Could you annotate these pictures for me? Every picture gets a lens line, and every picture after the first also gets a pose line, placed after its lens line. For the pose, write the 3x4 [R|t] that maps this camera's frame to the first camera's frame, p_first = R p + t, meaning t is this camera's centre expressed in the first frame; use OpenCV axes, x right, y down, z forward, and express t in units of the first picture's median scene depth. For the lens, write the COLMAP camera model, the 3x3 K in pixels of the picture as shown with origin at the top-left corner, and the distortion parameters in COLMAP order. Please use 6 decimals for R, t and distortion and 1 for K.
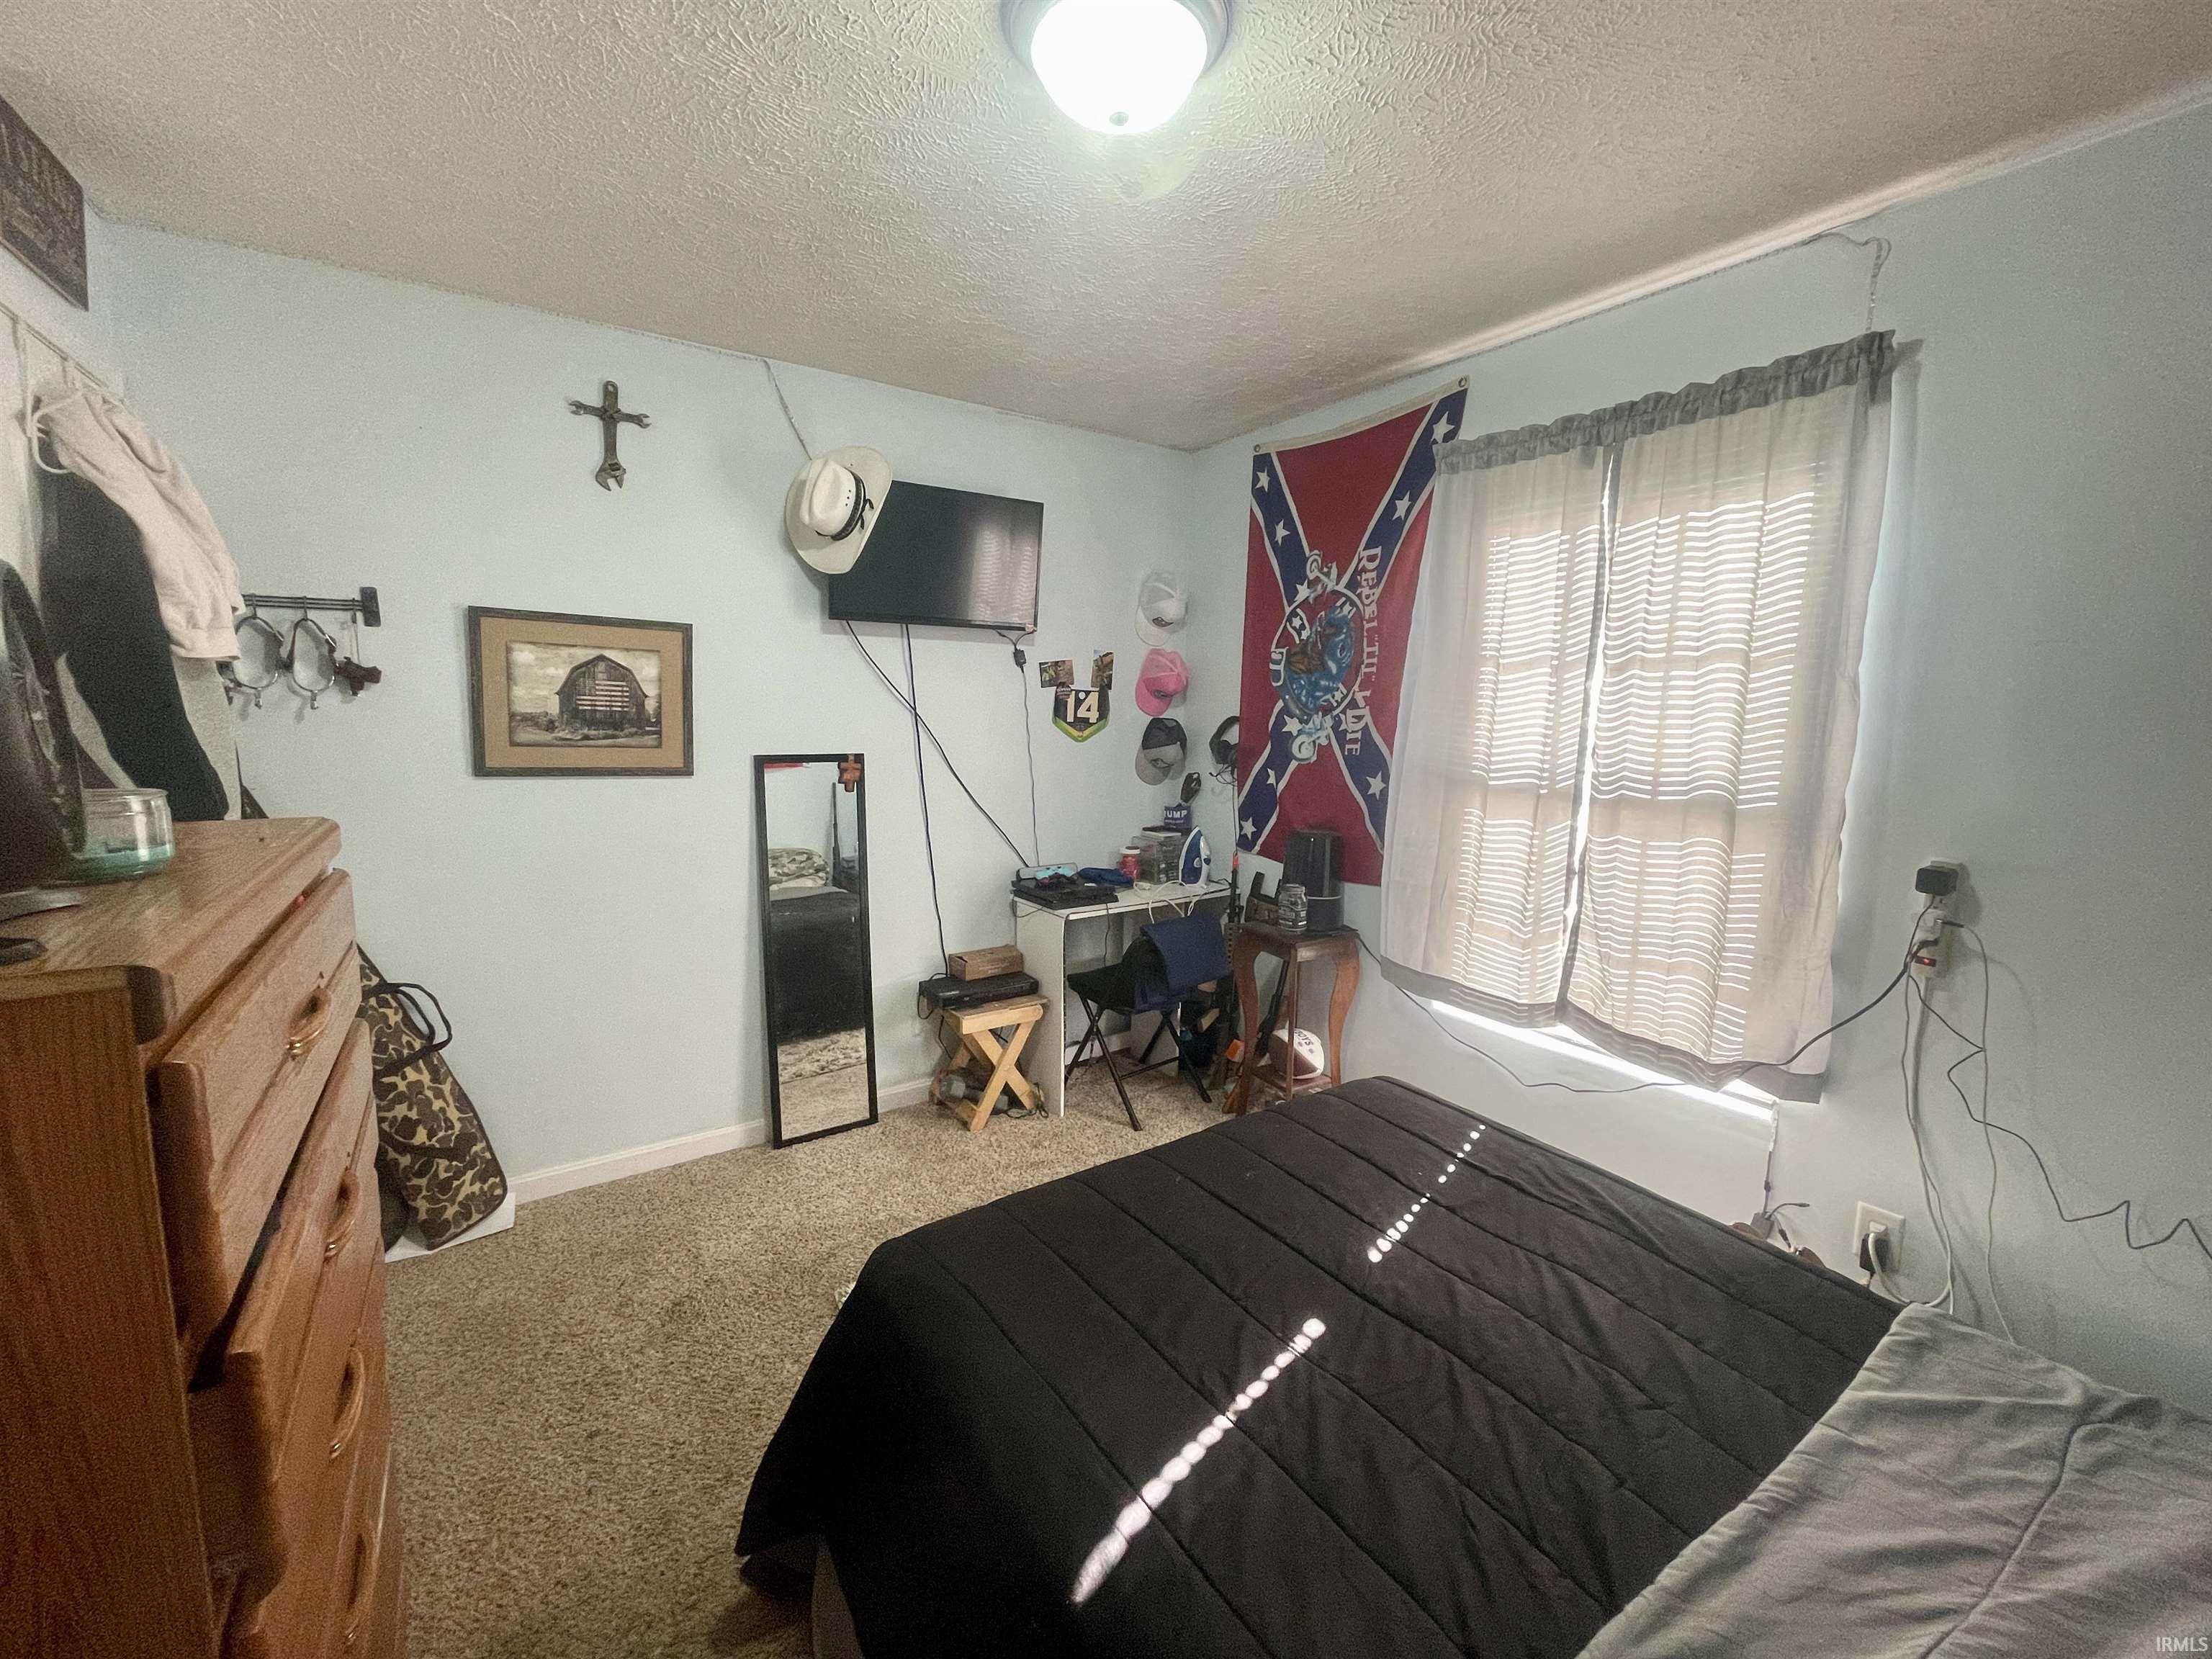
lens RADIAL K [[881.7, 0, 1114.3], [0, 881.7, 816.9], [0, 0, 1]] dist [0.000786, -0.000148]
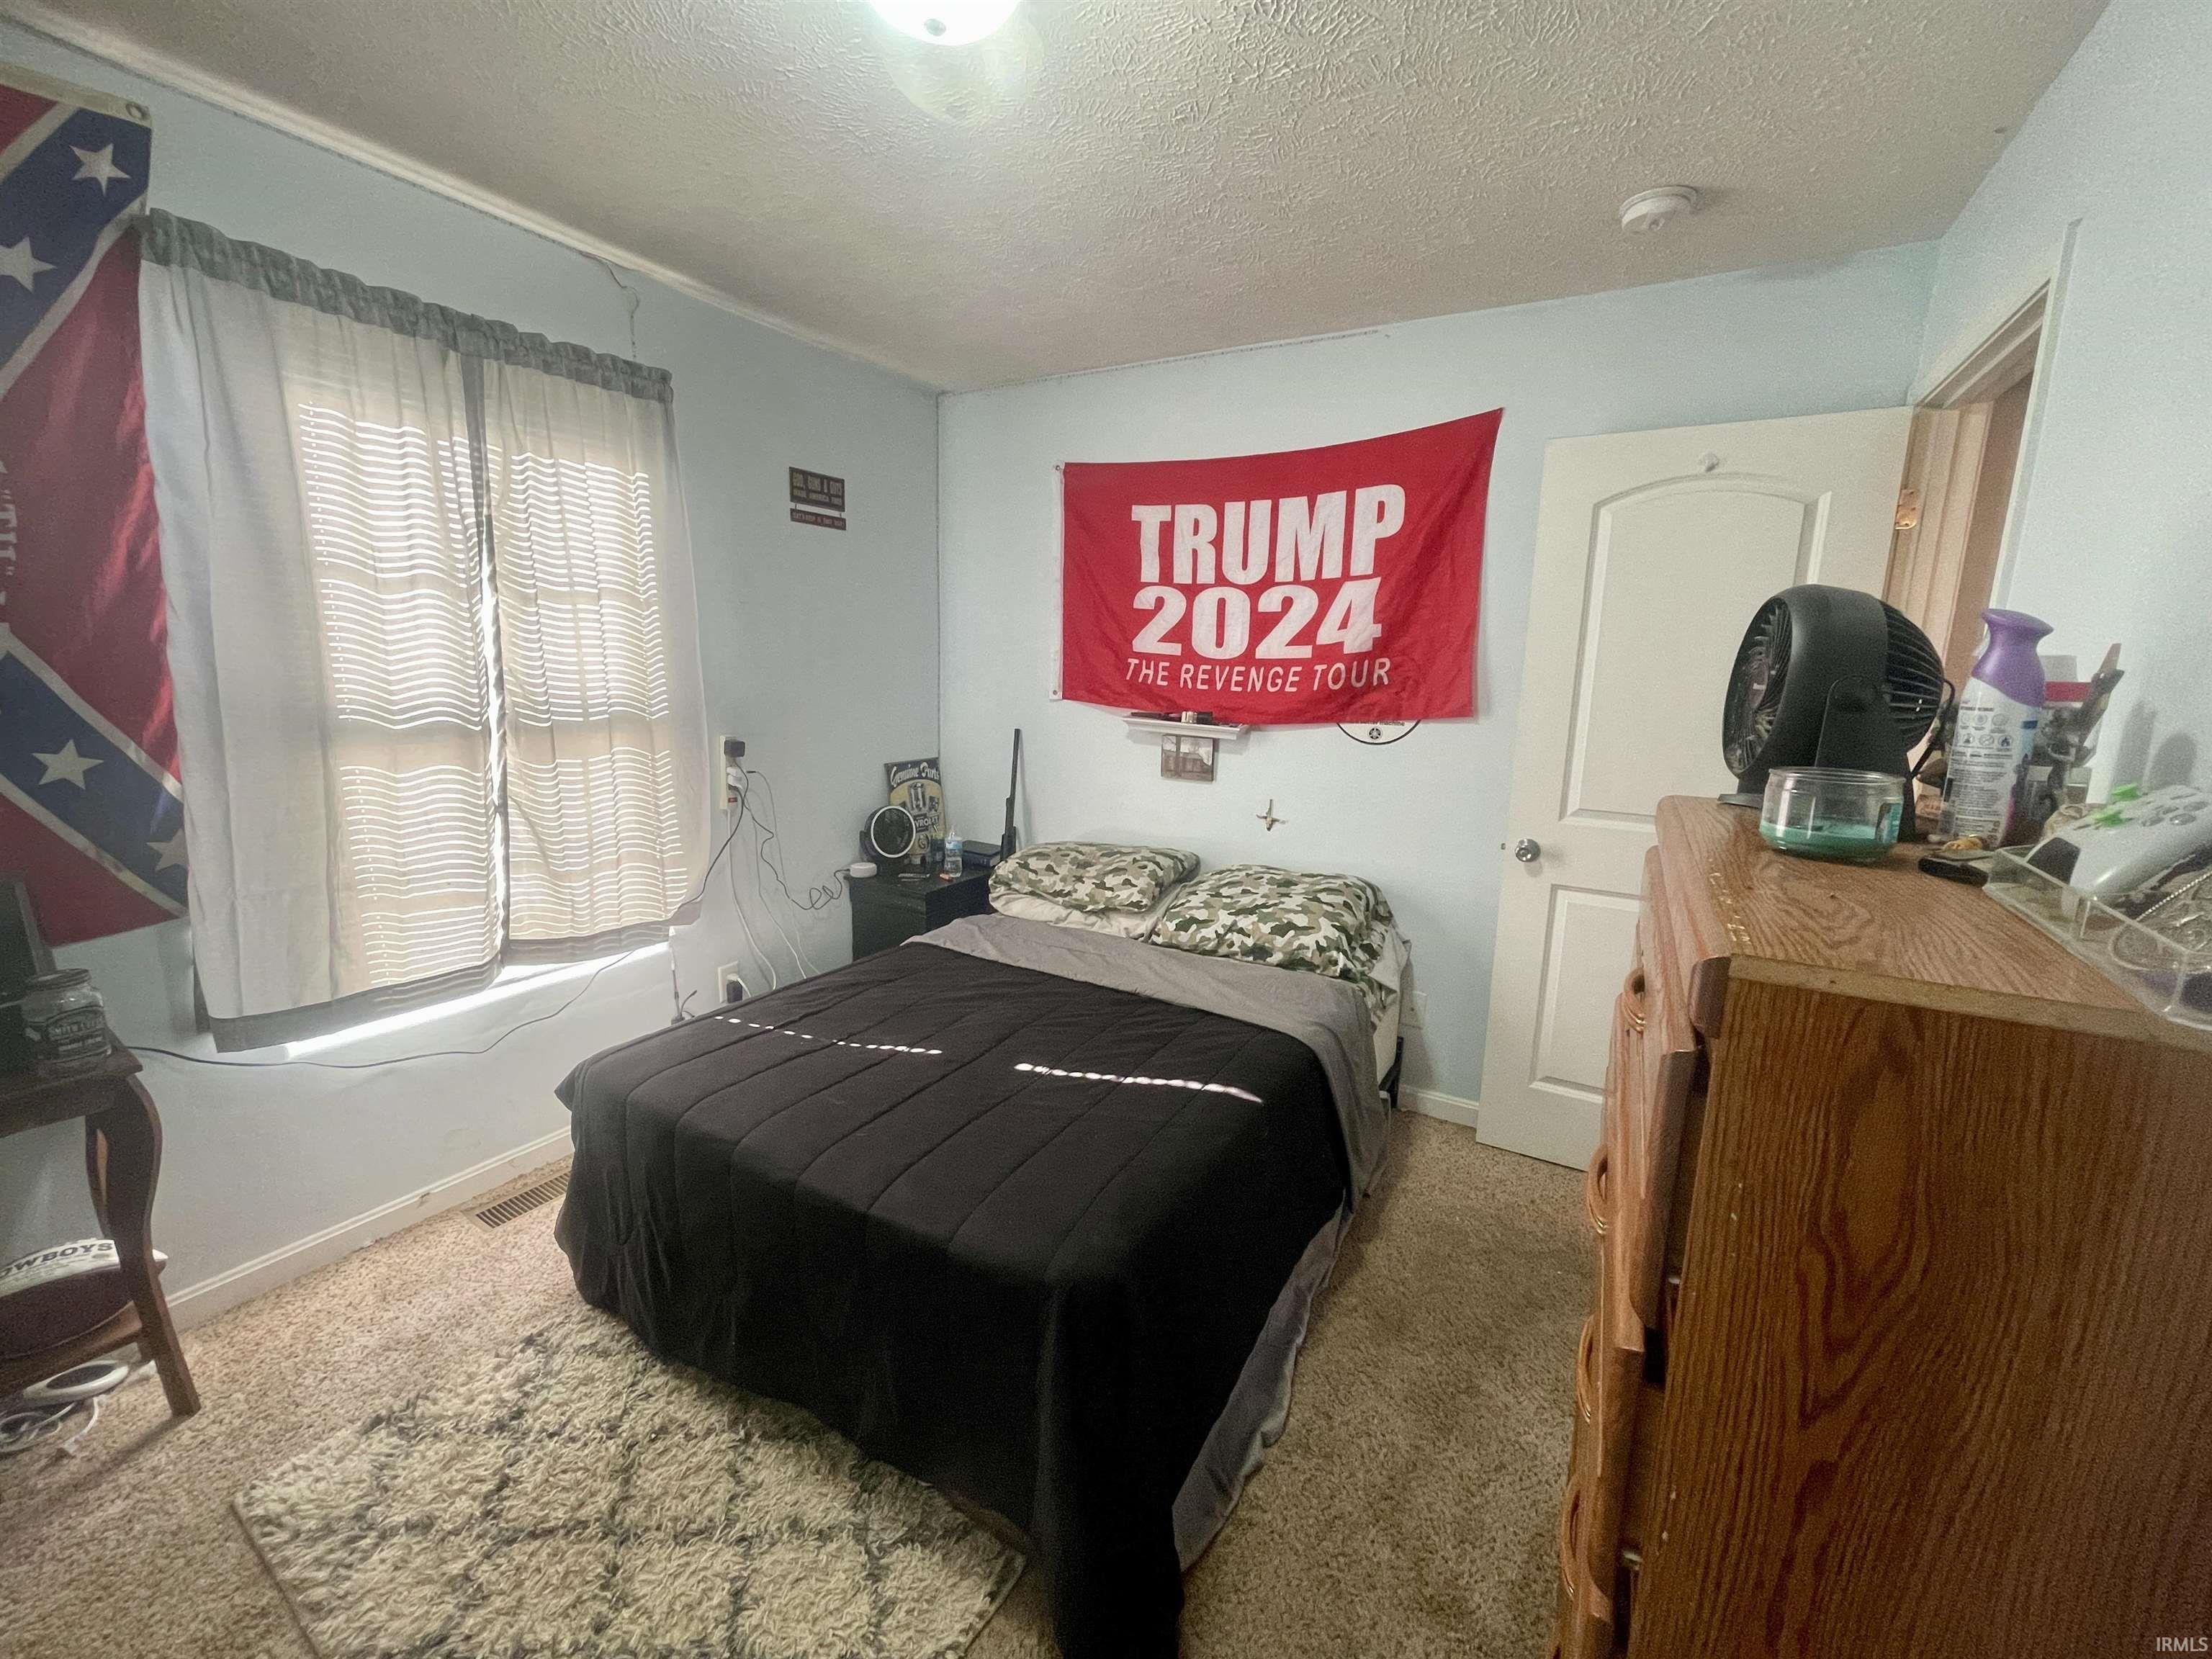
lens RADIAL K [[881.7, 0, 1114.3], [0, 881.7, 816.9], [0, 0, 1]] dist [0.000786, -0.000148]
pose [[-0.417977, -0.188324, 0.888724, -0.665929], [0.082450, 0.966376, 0.243556, -0.115880], [-0.904708, 0.175076, -0.388396, 0.827222]]
